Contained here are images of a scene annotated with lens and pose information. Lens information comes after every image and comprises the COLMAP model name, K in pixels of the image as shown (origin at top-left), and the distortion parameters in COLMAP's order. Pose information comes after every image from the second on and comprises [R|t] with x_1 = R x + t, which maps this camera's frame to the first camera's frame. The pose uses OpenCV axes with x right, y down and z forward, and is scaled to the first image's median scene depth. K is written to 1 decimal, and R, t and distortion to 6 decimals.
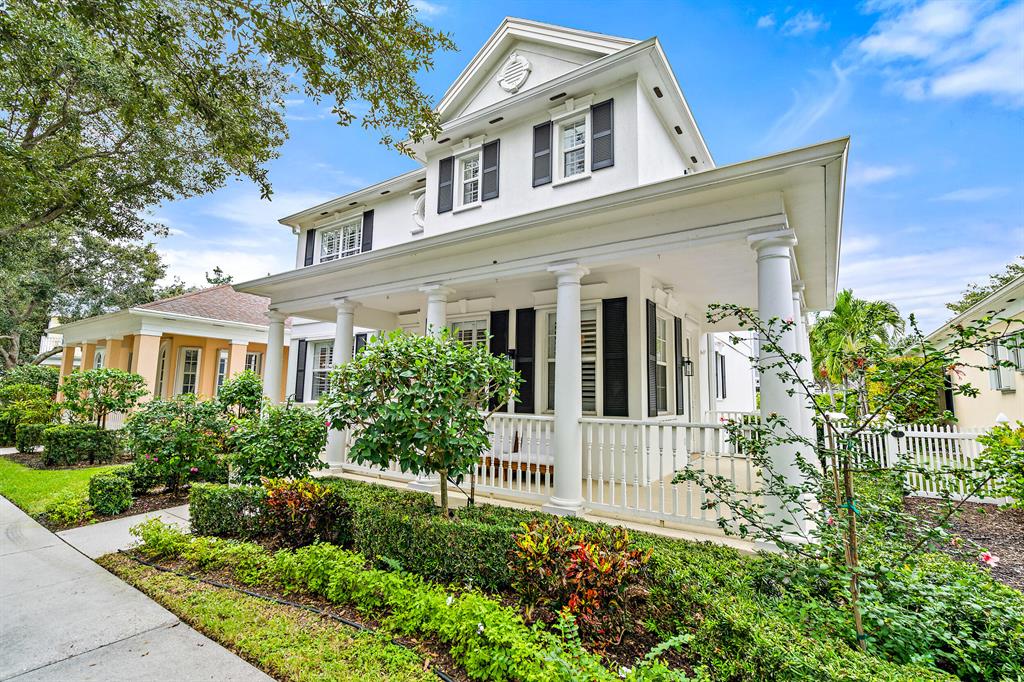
lens RADIAL K [[468.7, 0, 505.7], [0, 468.7, 341.4], [0, 0, 1]] dist [0.001036, 0.000616]
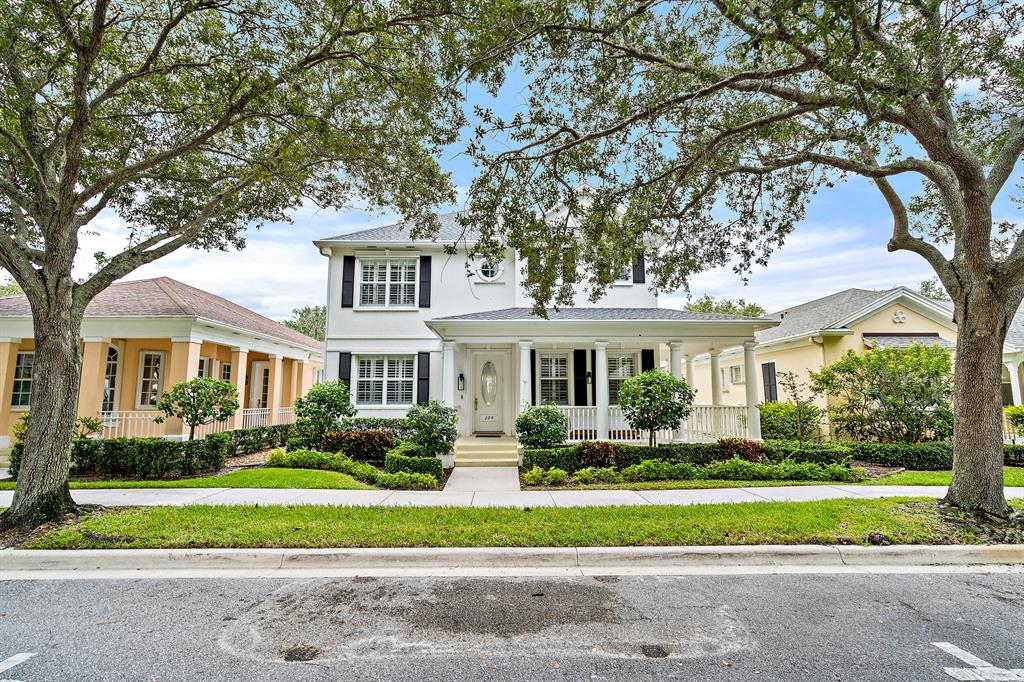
lens RADIAL K [[468.7, 0, 511.5], [0, 468.7, 339.9], [0, 0, 1]] dist [0.001036, 0.000616]
pose [[0.822721, 0.055629, 0.565716, -0.753090], [-0.052601, 0.998380, -0.021678, -0.031606], [-0.566006, -0.011922, 0.824315, -0.187557]]
